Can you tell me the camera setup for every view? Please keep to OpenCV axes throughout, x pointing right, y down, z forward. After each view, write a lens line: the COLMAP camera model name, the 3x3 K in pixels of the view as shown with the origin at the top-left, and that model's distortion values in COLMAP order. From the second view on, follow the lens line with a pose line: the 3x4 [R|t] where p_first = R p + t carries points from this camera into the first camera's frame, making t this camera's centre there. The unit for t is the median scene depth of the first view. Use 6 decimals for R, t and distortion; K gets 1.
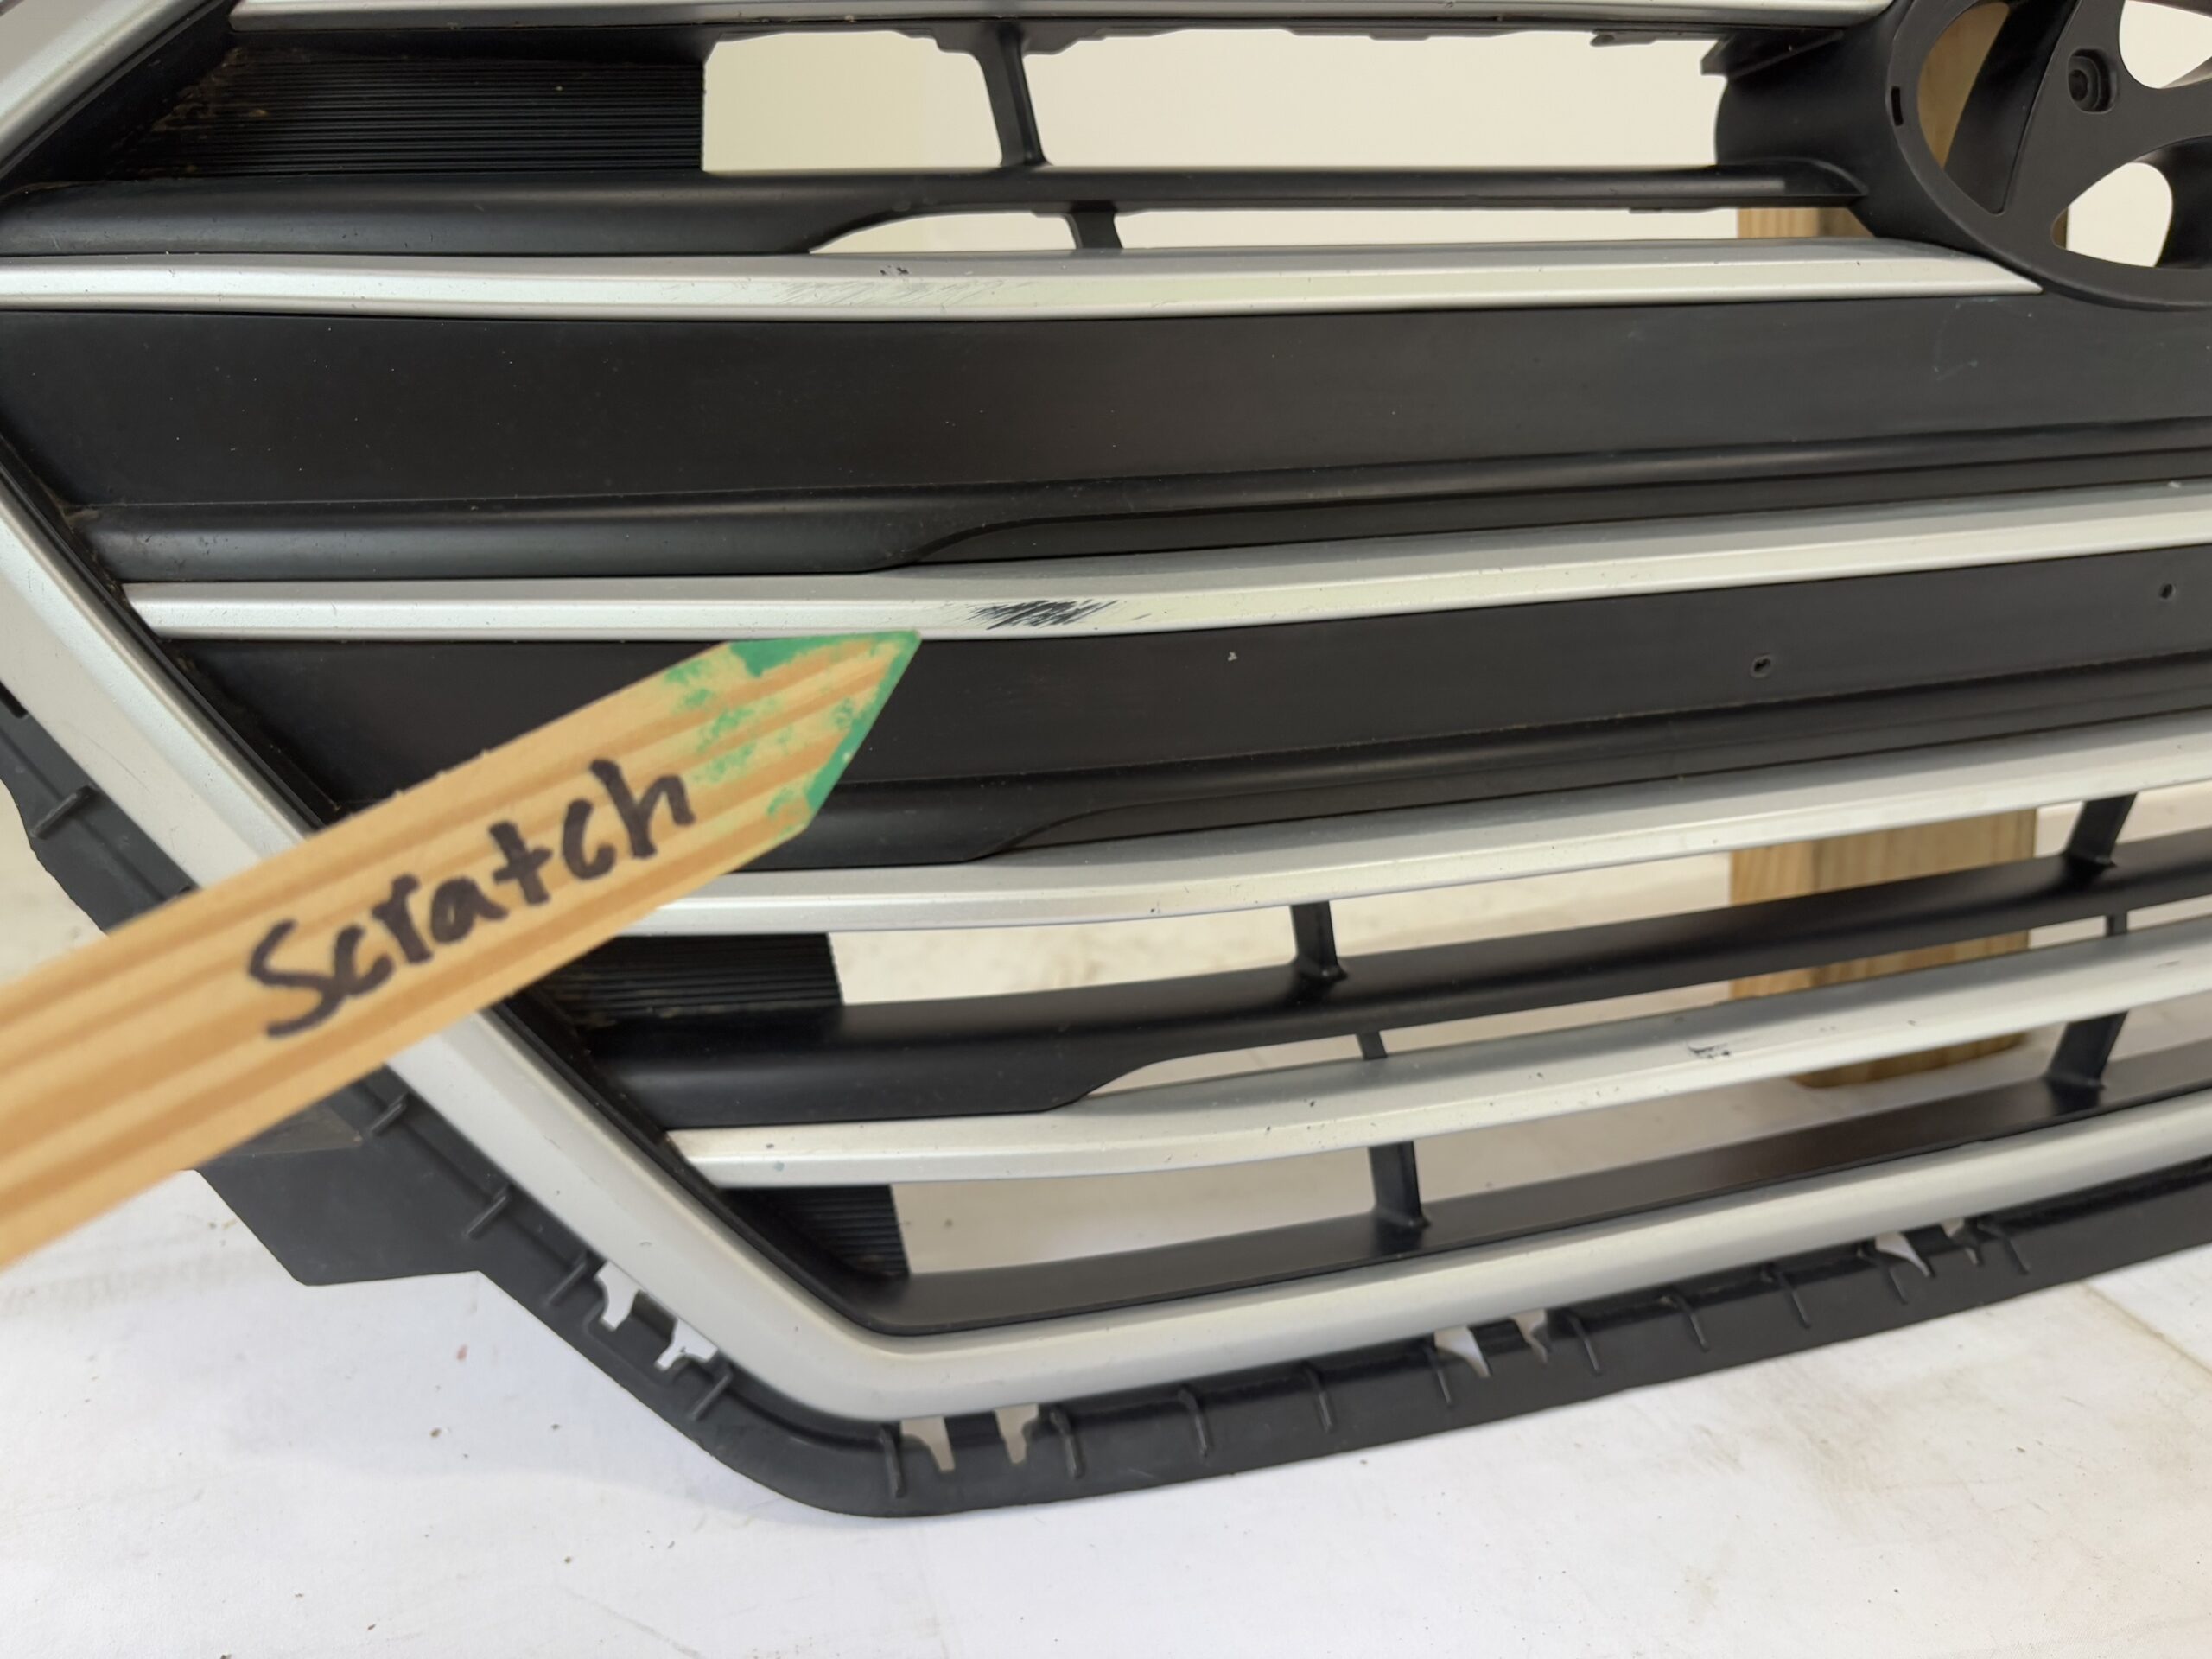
lens RADIAL K [[1757.1, 0, 1093.1], [0, 1757.1, 823.2], [0, 0, 1]] dist [-0.013334, -0.004293]
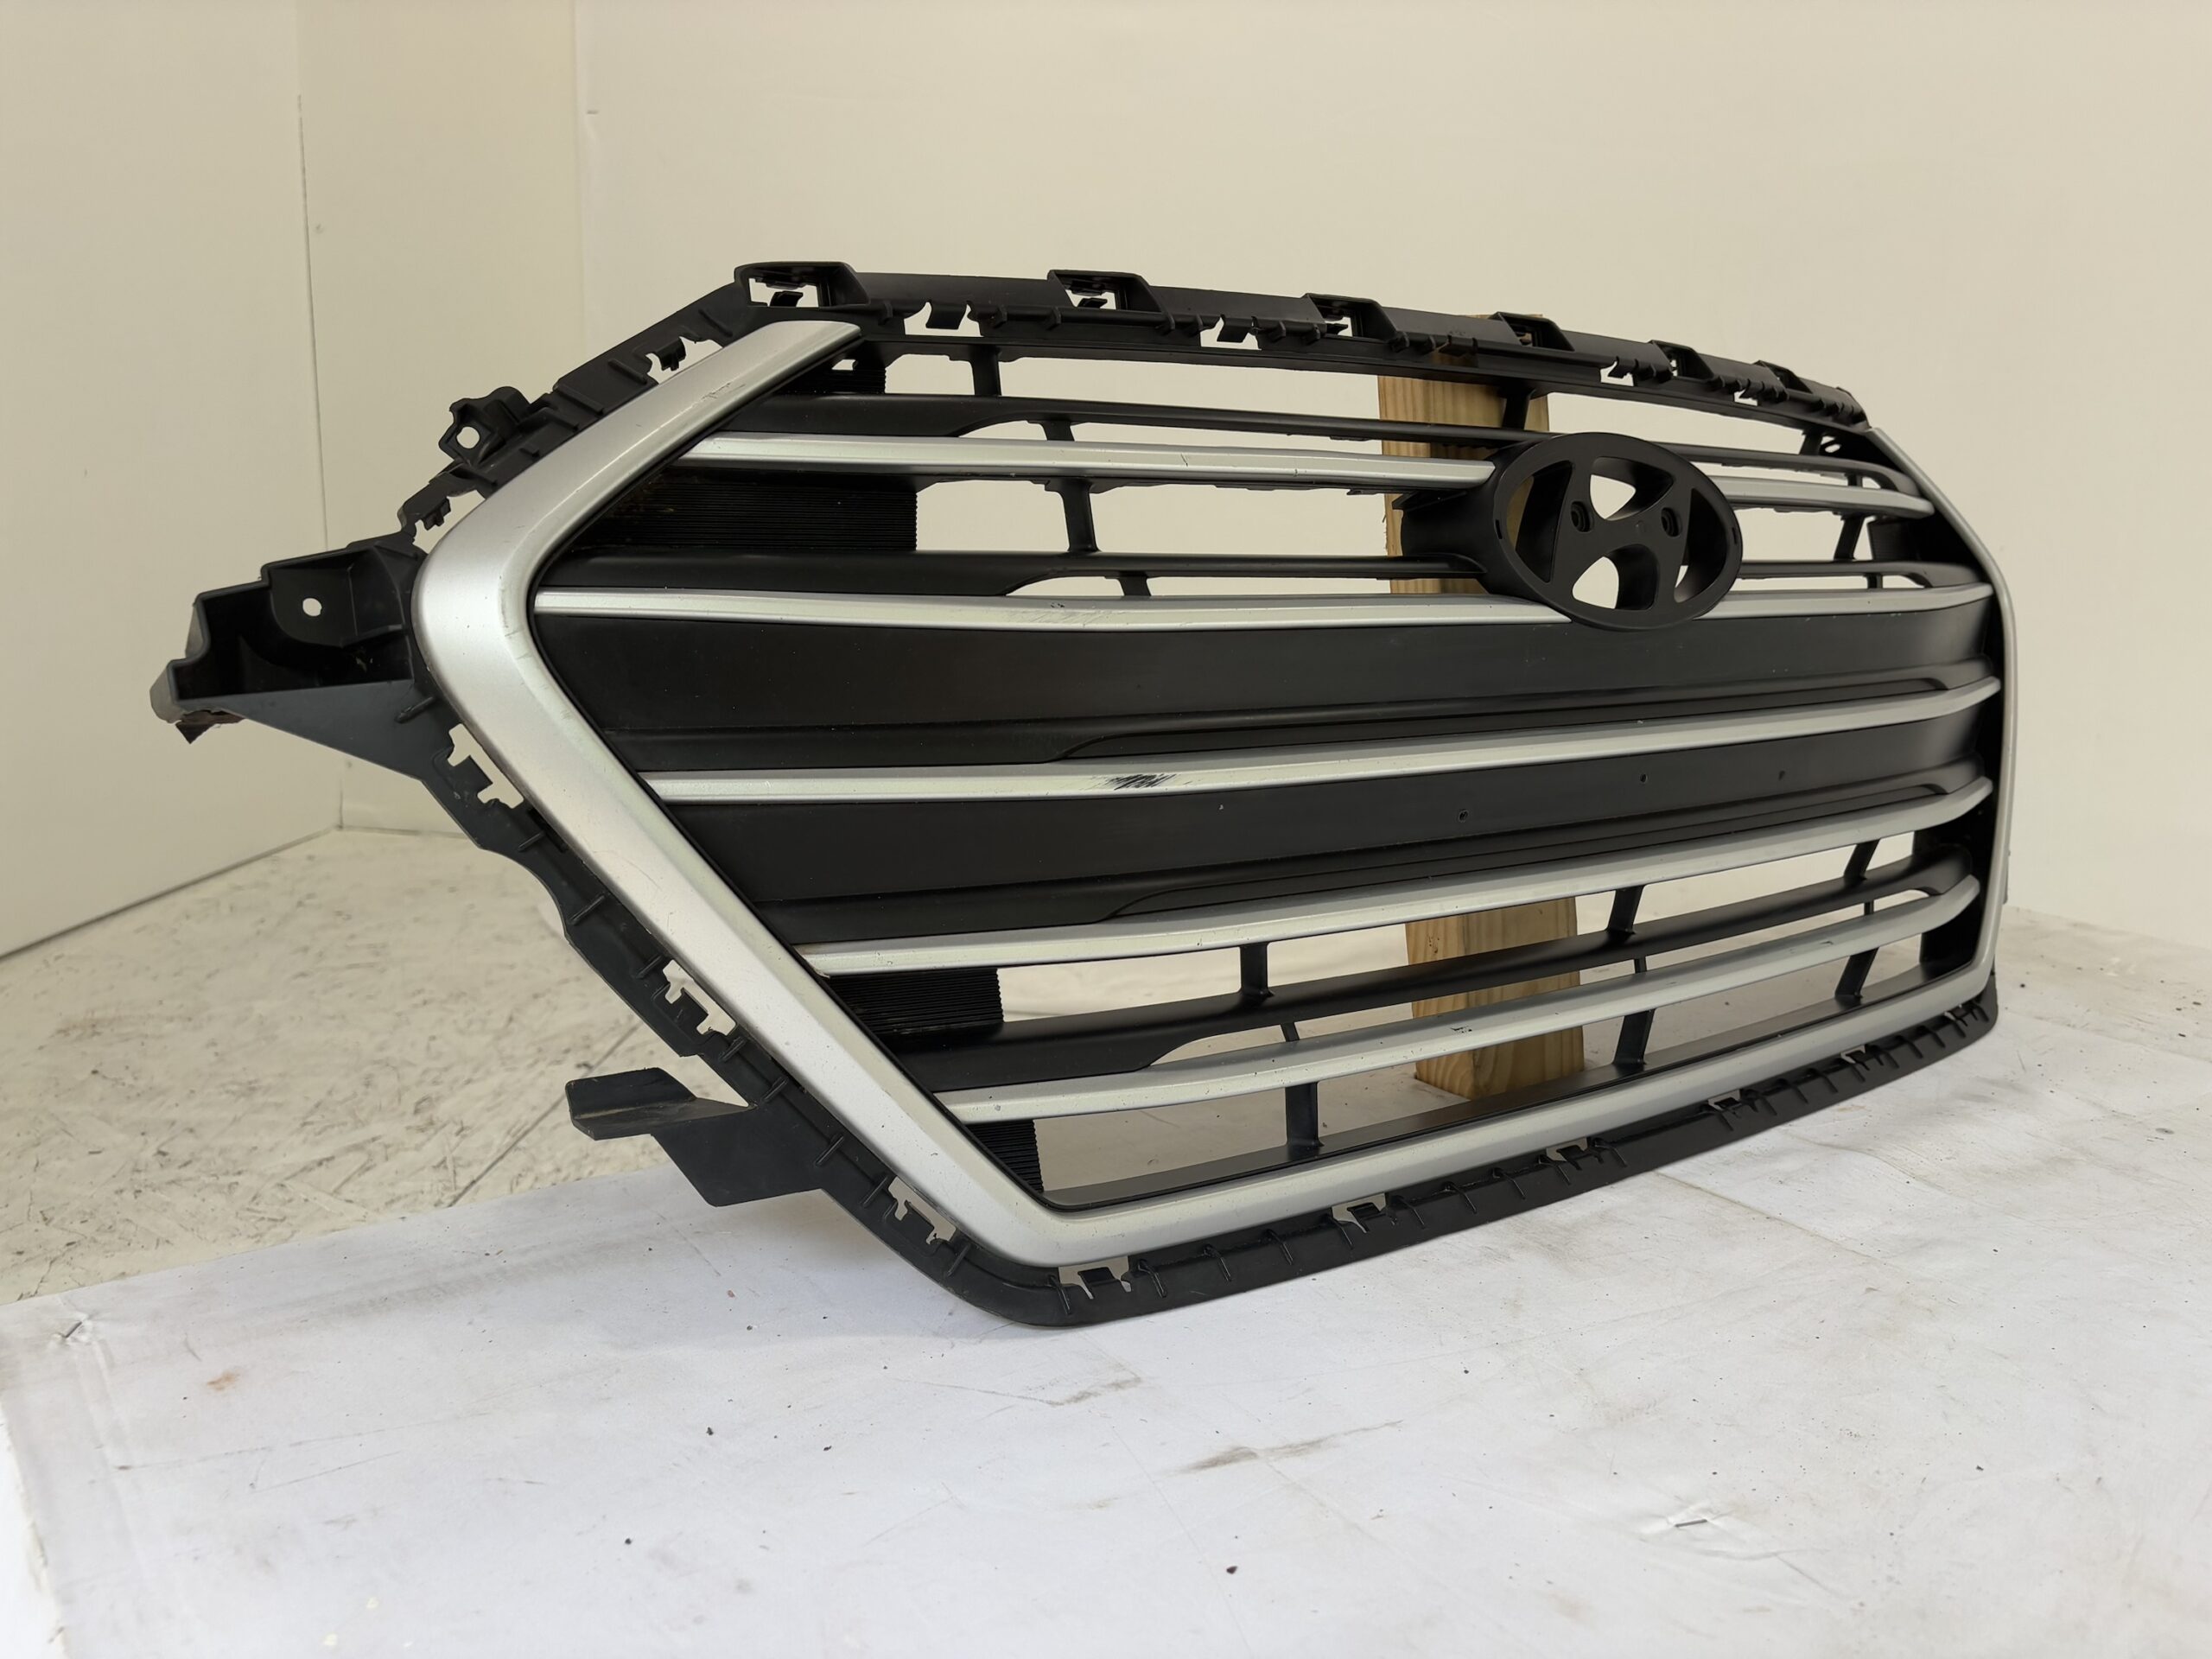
lens RADIAL K [[1695.7, 0, 1080.2], [0, 1695.7, 788.4], [0, 0, 1]] dist [0.036656, -0.004459]
pose [[0.957792, -0.018898, 0.286839, -0.541224], [0.076966, 0.978264, -0.192549, 0.205171], [-0.276966, 0.206499, 0.938429, -0.602385]]
